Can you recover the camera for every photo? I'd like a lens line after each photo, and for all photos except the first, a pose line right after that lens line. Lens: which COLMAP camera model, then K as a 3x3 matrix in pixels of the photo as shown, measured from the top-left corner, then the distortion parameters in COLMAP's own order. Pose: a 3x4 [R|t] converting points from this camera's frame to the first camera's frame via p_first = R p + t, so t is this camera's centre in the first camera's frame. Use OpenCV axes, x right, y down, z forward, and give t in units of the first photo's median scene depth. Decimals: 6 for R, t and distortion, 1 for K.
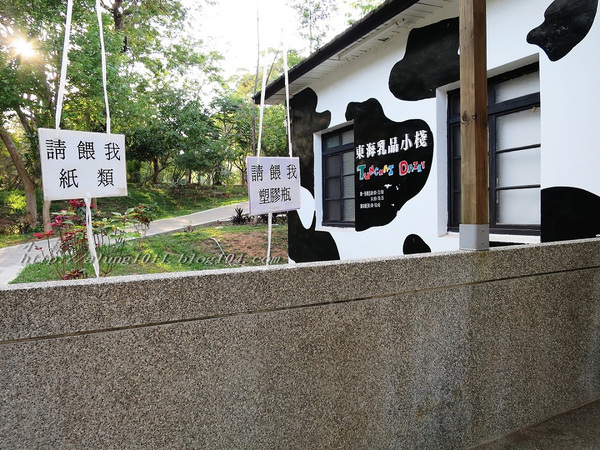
lens RADIAL K [[419.8, 0, 300.0], [0, 419.8, 225.0], [0, 0, 1]] dist [-0.037707, 0.003727]
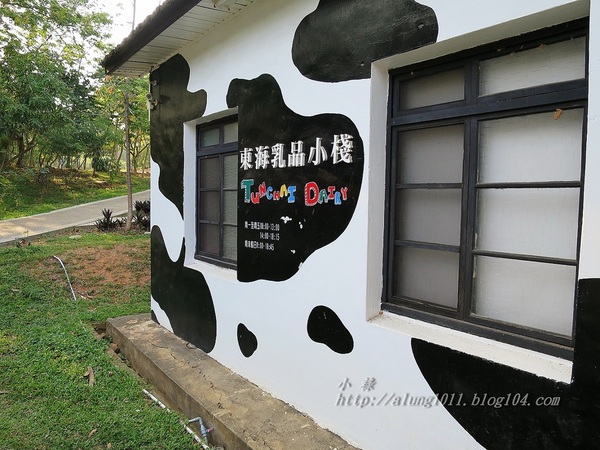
lens RADIAL K [[419.8, 0, 300.0], [0, 419.8, 225.0], [0, 0, 1]] dist [-0.037707, 0.003727]
pose [[0.976824, 0.017661, 0.213316, 0.093418], [-0.024435, 0.999276, 0.029163, -0.098541], [-0.212647, -0.033699, 0.976548, 0.374546]]
